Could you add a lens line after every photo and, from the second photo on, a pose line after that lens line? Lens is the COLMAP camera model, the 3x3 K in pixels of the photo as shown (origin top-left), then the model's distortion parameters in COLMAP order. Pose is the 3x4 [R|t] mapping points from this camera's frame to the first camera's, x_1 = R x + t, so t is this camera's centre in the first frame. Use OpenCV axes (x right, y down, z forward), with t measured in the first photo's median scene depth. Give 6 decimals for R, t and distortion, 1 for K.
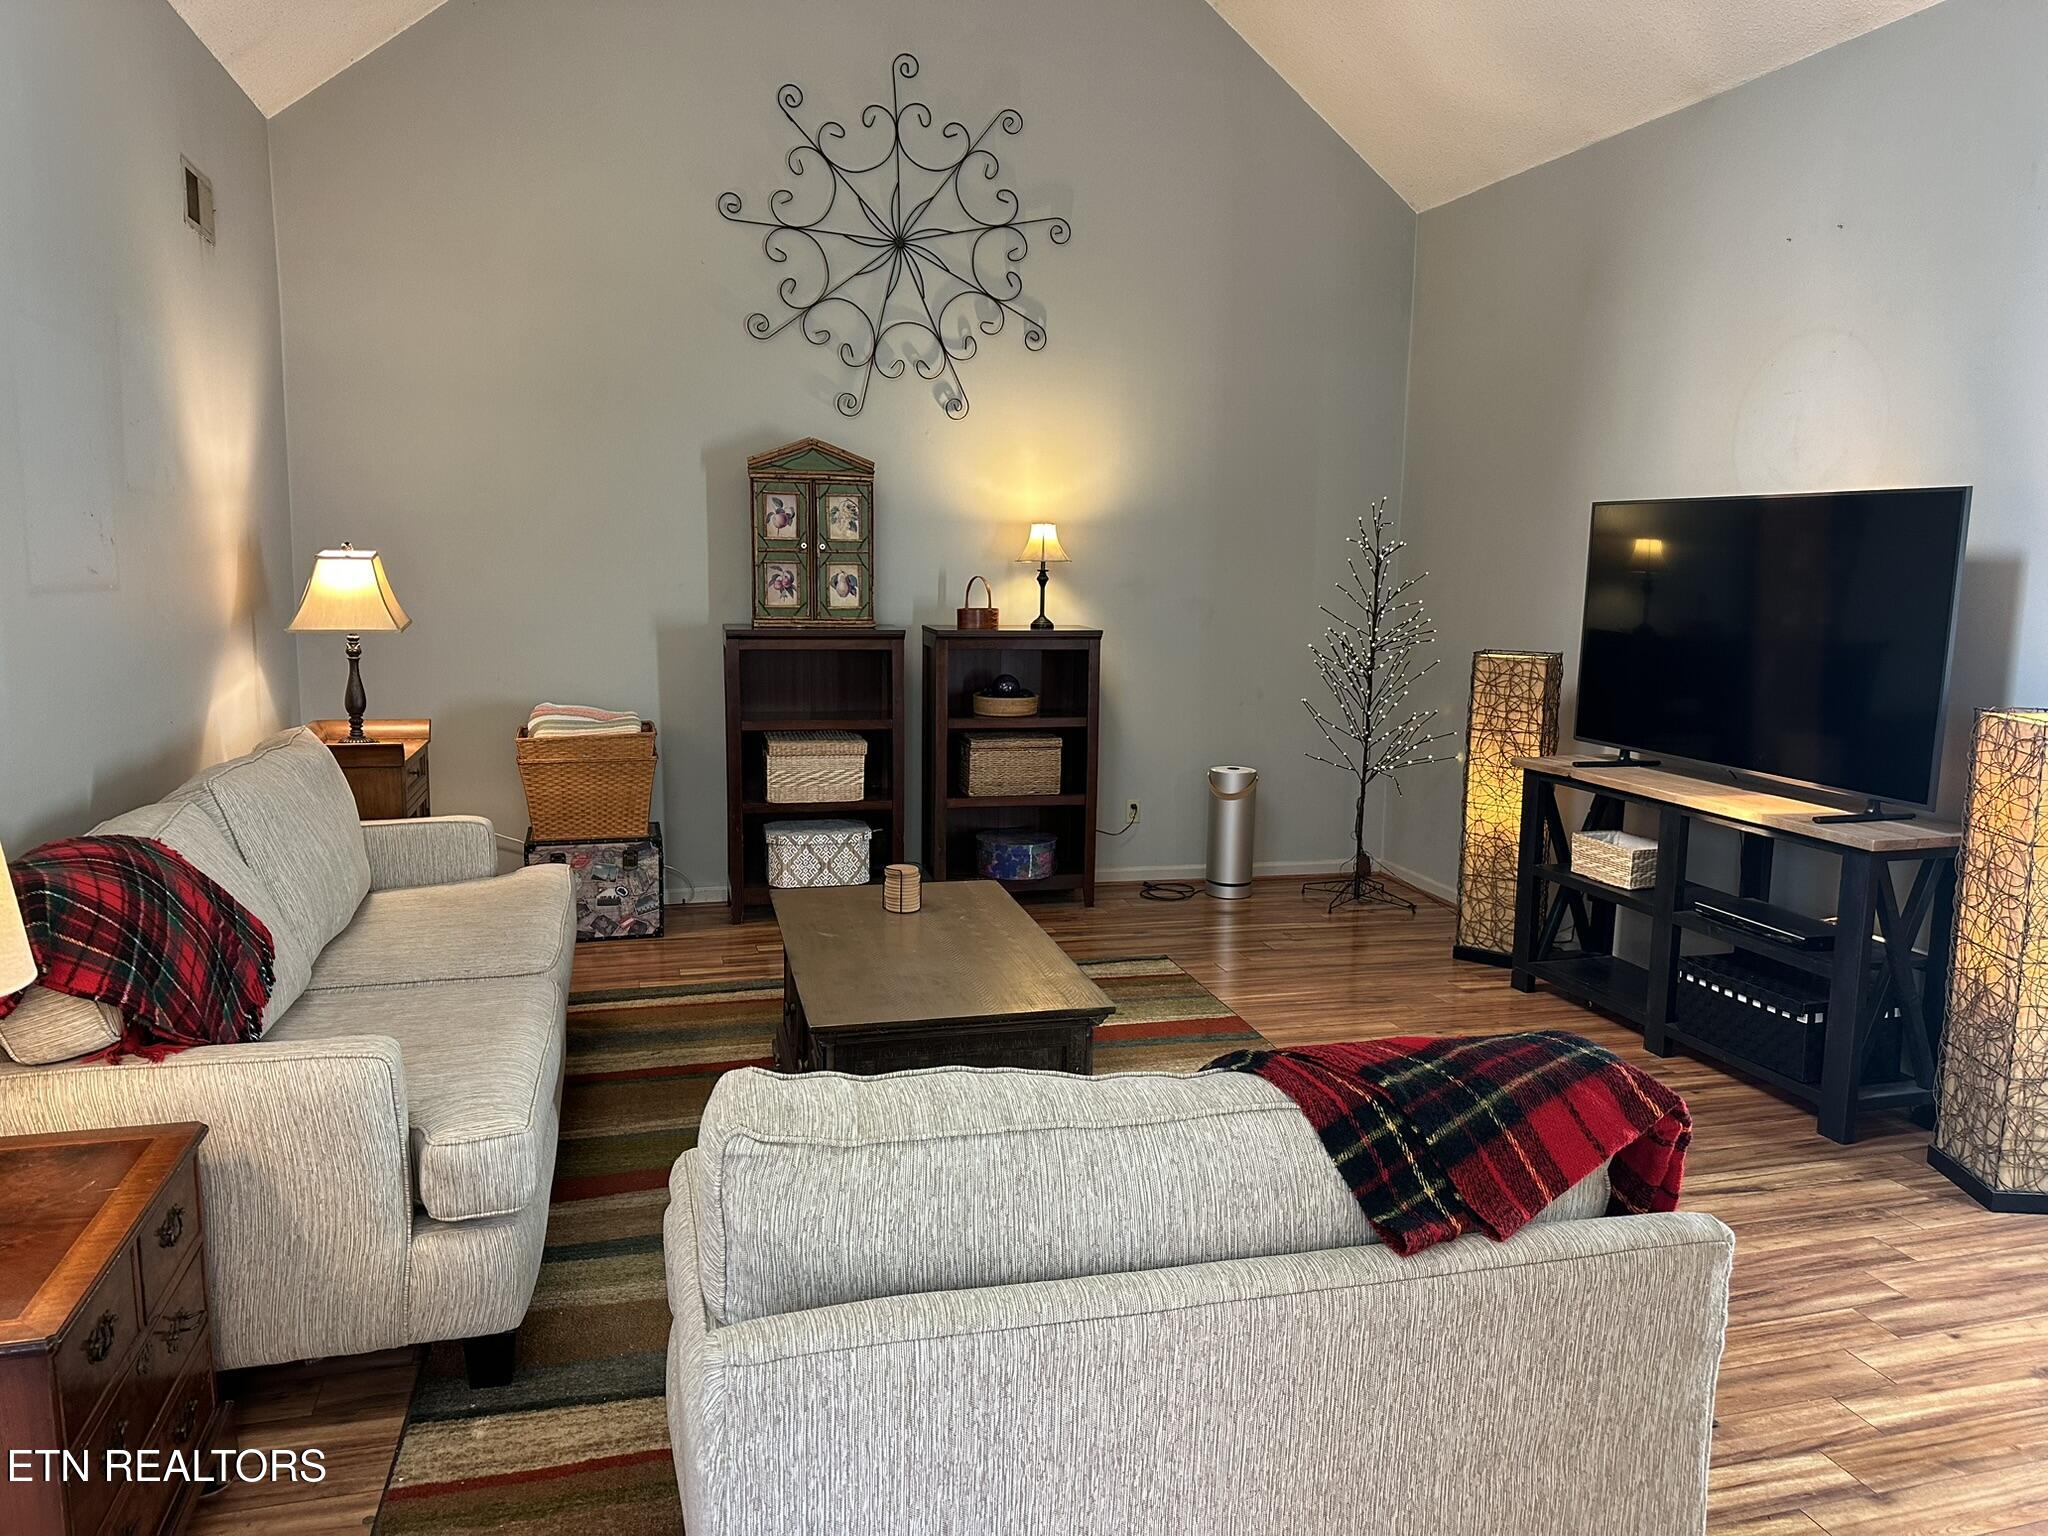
lens RADIAL K [[1406.1, 0, 975.9], [0, 1406.1, 774.1], [0, 0, 1]] dist [0.109745, -0.151324]
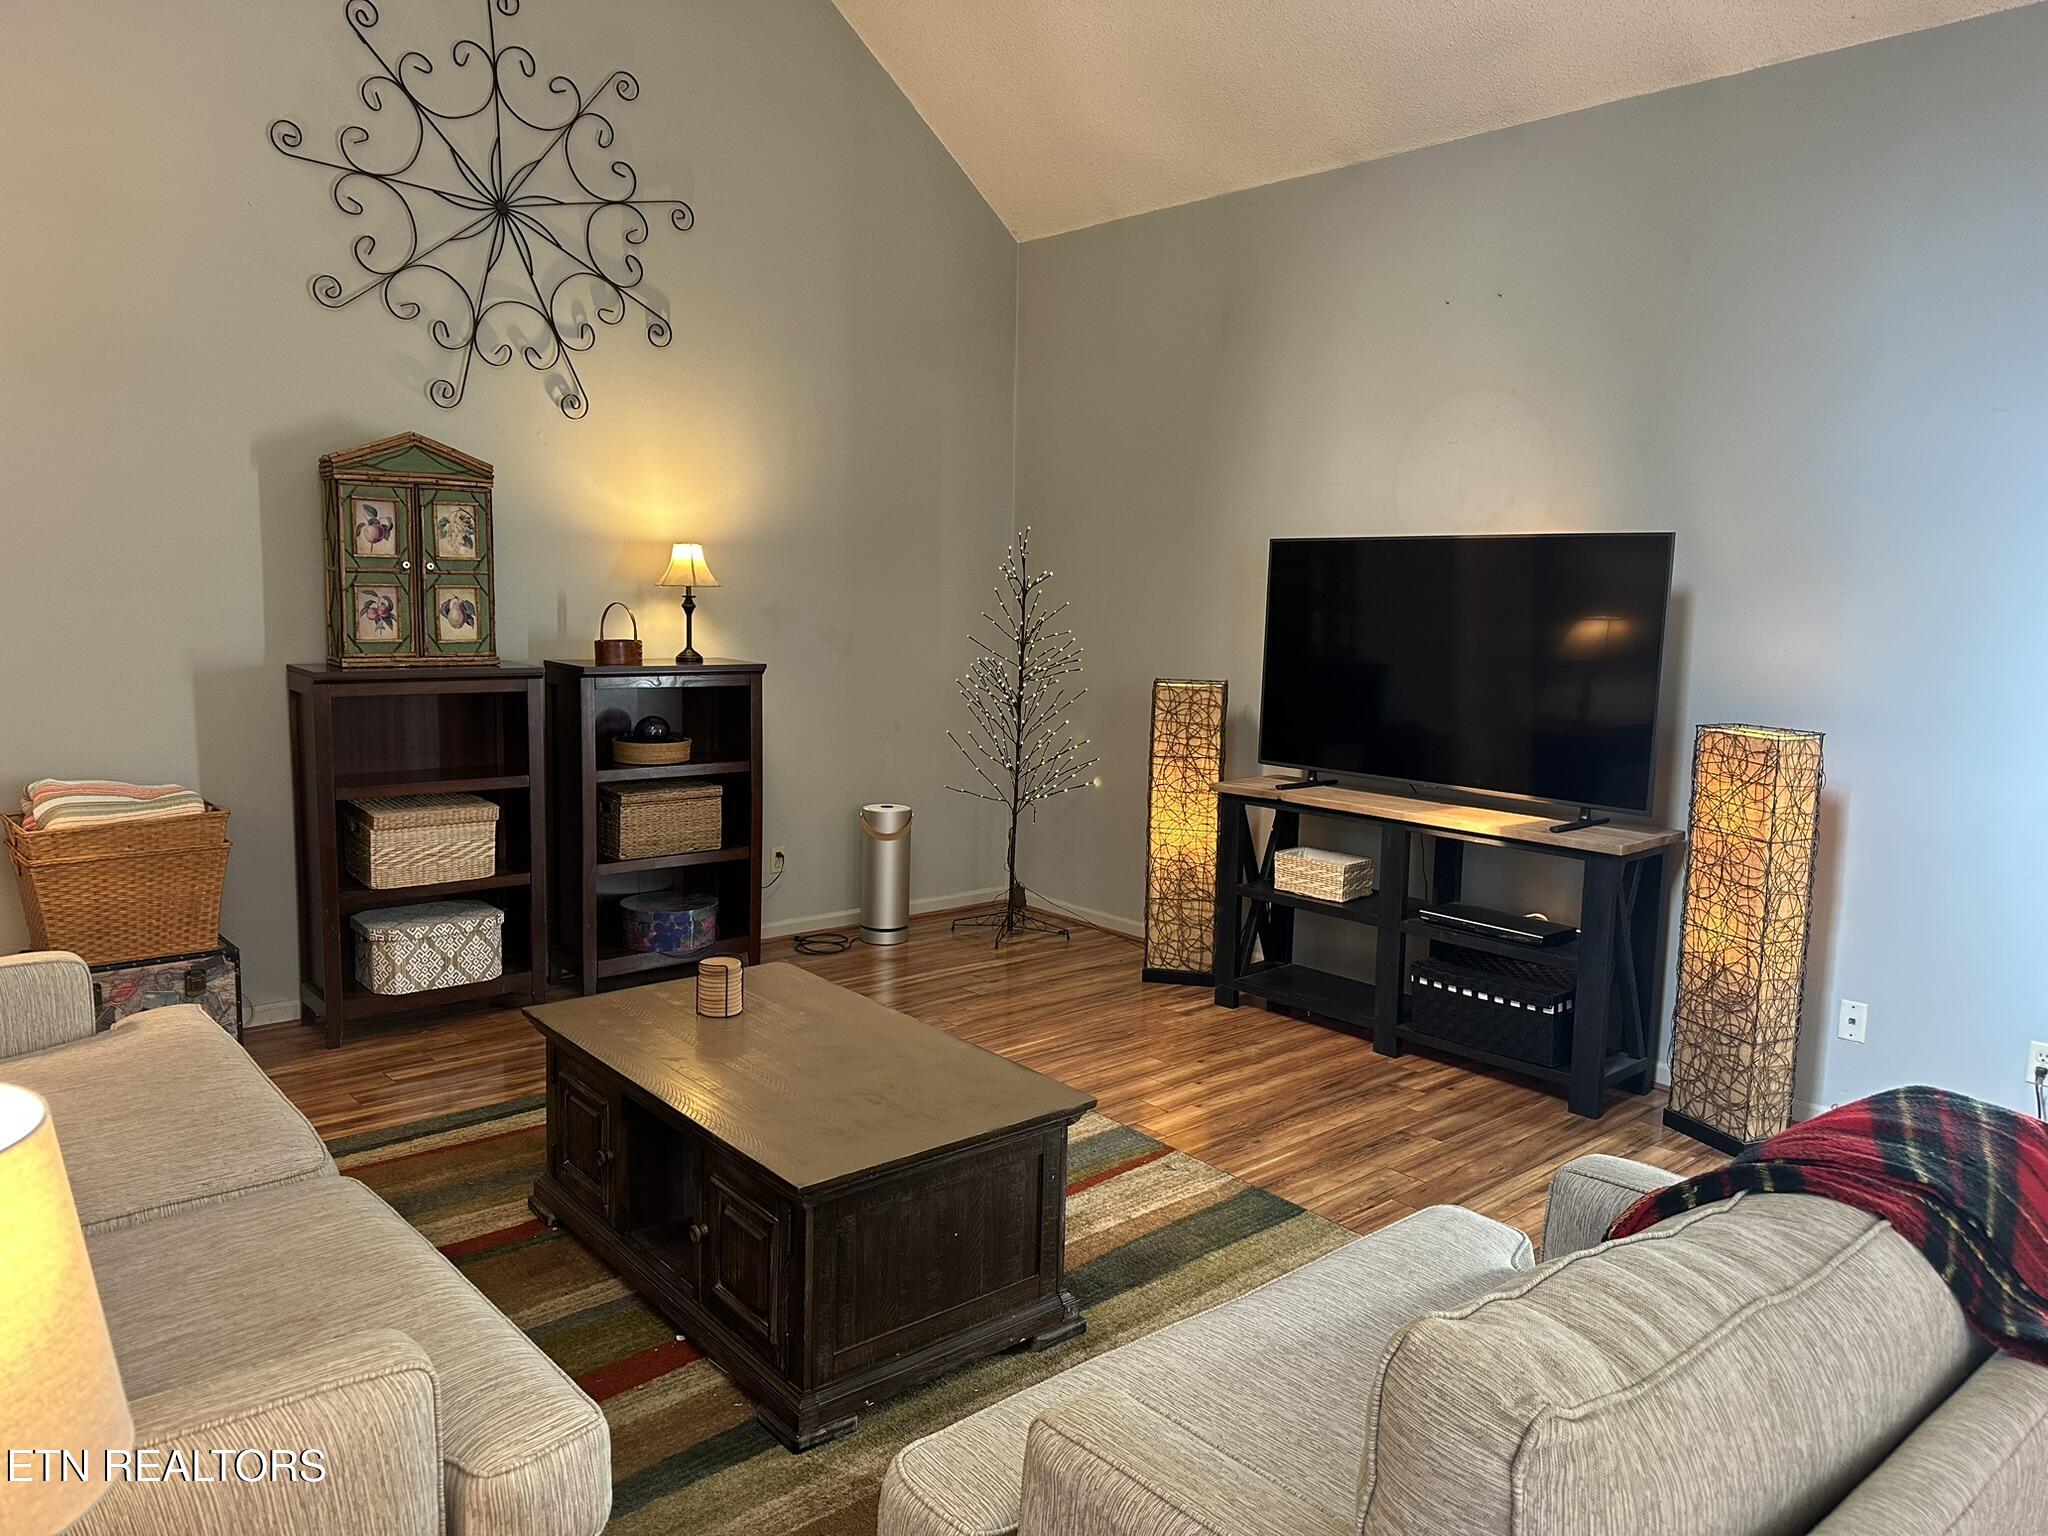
lens RADIAL K [[1427.9, 0, 1024.0], [0, 1427.9, 768.0], [0, 0, 1]] dist [0.162724, -0.331897]
pose [[0.895933, -0.050914, 0.441262, -0.178579], [0.059042, 0.998244, -0.004699, -0.022507], [-0.440248, 0.030263, 0.897366, 0.109586]]
